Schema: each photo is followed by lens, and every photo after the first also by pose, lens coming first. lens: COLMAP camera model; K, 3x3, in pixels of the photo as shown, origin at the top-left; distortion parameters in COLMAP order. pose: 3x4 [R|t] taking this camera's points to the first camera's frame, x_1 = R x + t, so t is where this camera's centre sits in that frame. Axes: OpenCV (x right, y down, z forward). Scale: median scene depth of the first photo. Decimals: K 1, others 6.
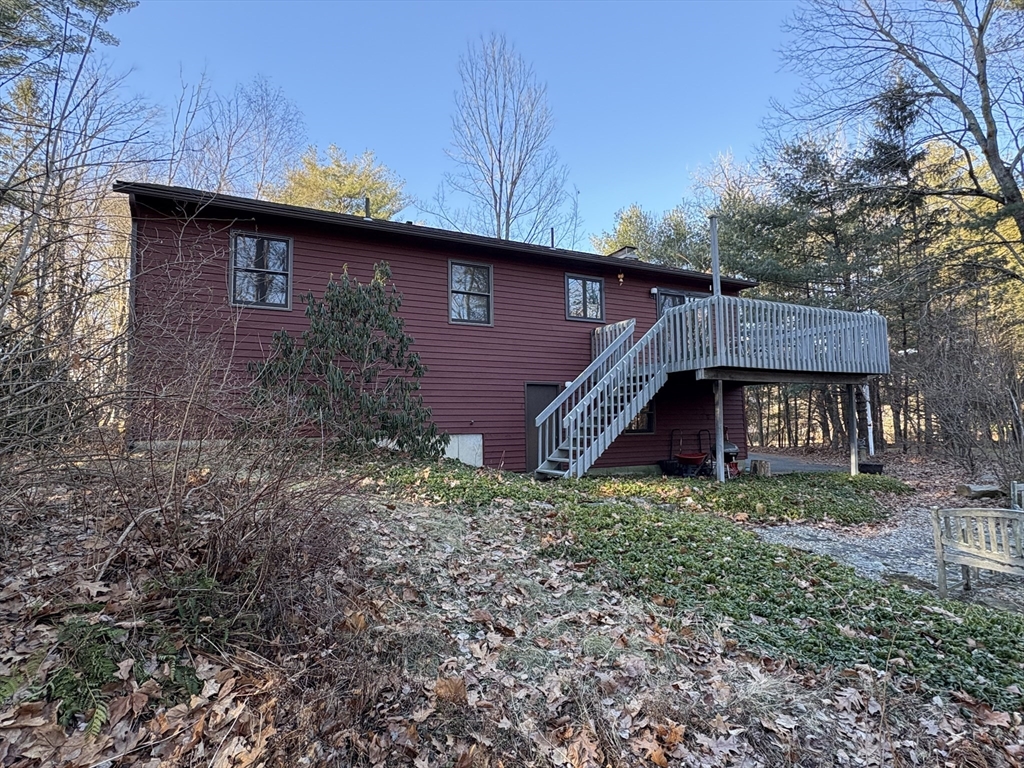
lens RADIAL K [[470.1, 0, 511.6], [0, 470.1, 381.7], [0, 0, 1]] dist [0.000841, 0.000027]
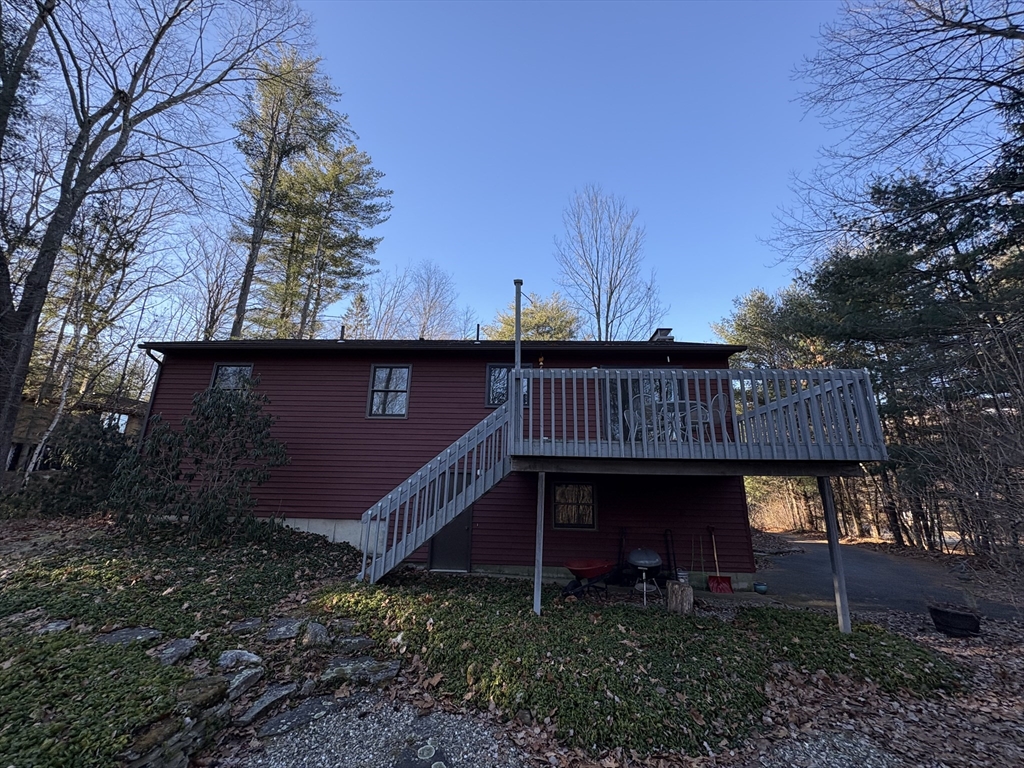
lens RADIAL K [[409.2, 0, 513.2], [0, 409.2, 387.7], [0, 0, 1]] dist [-0.001655, 0.000561]
pose [[0.897941, -0.096311, -0.429449, 0.554038], [0.005321, 0.978068, -0.208220, 0.010733], [0.440084, 0.184684, 0.878759, 0.242005]]
